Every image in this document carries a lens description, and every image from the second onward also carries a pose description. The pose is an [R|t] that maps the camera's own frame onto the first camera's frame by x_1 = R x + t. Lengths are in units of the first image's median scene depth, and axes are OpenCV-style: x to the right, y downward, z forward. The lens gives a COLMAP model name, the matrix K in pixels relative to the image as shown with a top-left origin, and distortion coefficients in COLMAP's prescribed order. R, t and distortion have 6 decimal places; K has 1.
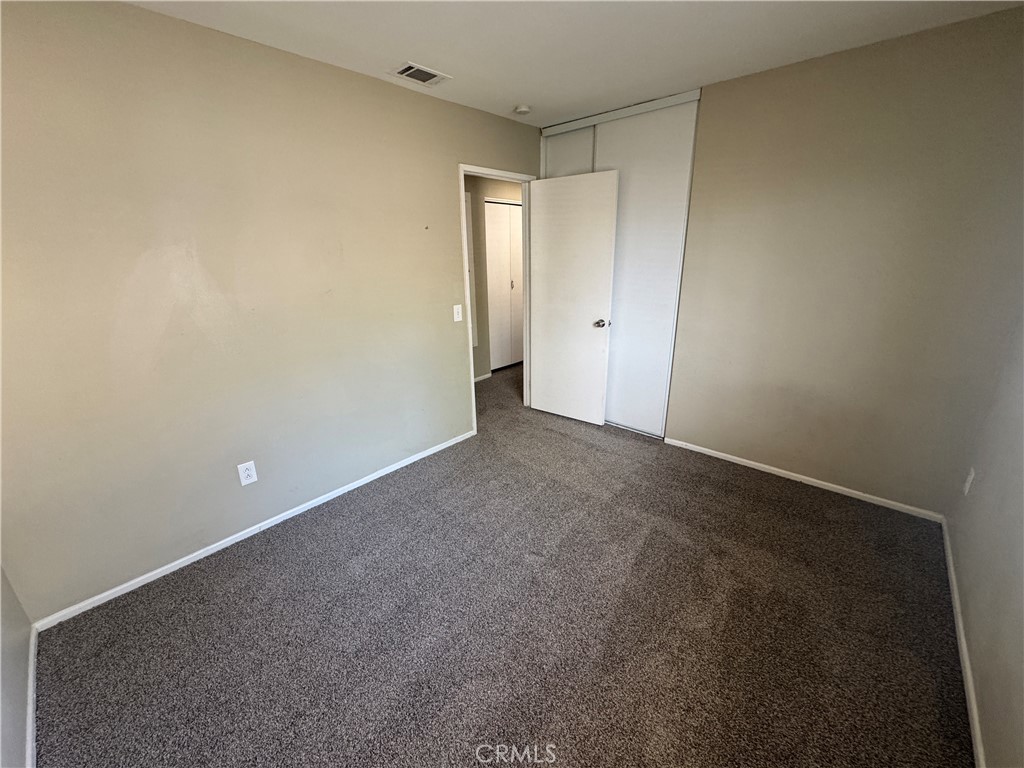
lens RADIAL K [[409.2, 0, 512.5], [0, 409.2, 383.8], [0, 0, 1]] dist [0.002636, 0.000246]
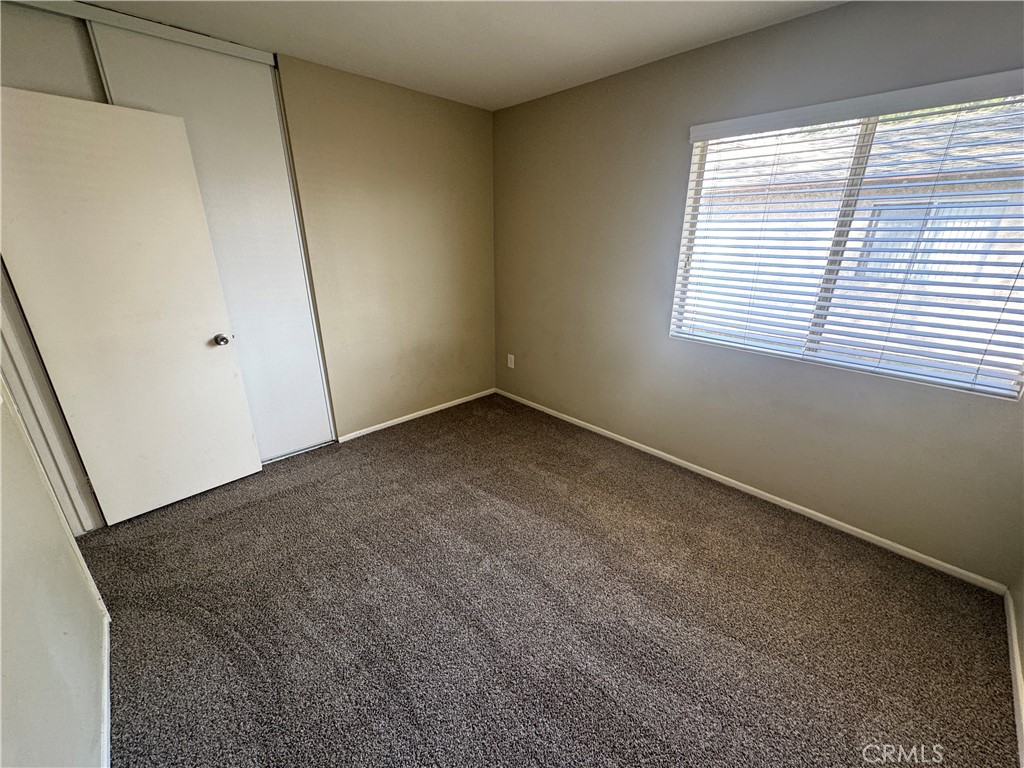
lens RADIAL K [[409.2, 0, 514.3], [0, 409.2, 380.2], [0, 0, 1]] dist [0.002636, 0.000246]
pose [[0.084314, -0.314051, 0.945655, -0.433715], [0.310299, 0.910120, 0.274584, -0.120103], [-0.946892, 0.270285, 0.174186, 0.414021]]
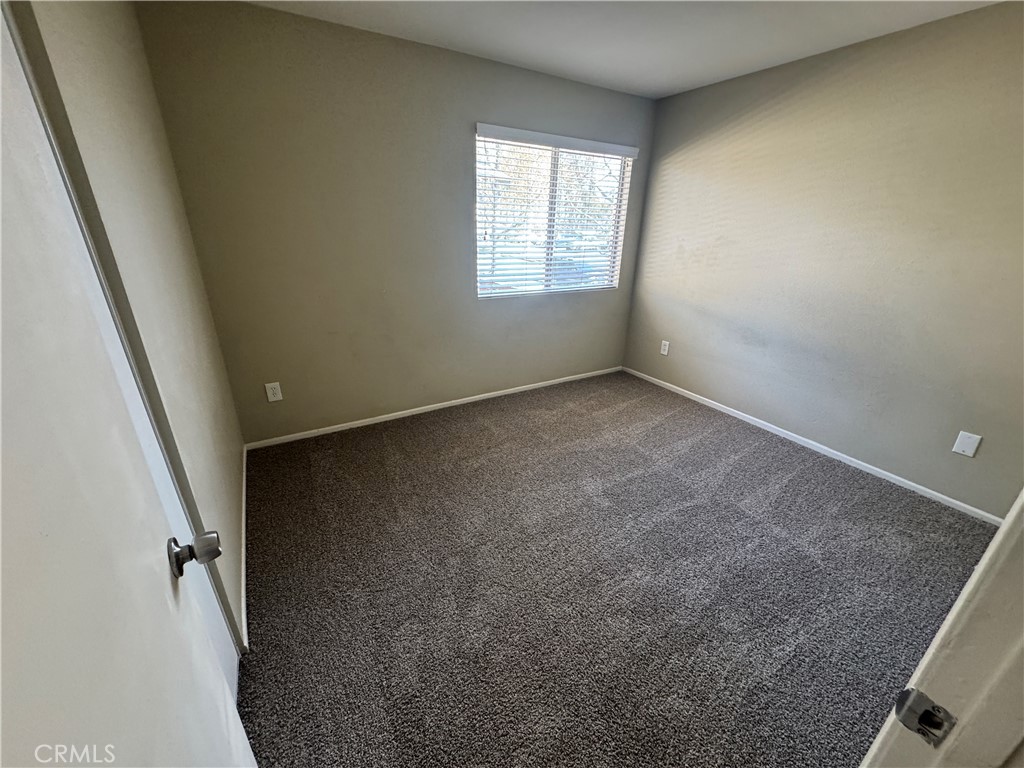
lens RADIAL K [[409.2, 0, 507.9], [0, 409.2, 385.3], [0, 0, 1]] dist [0.002636, 0.000246]
pose [[-0.954895, -0.116902, 0.272963, 0.017211], [0.086104, 0.770743, 0.631301, -0.330117], [-0.284185, 0.626330, -0.725913, 1.050089]]
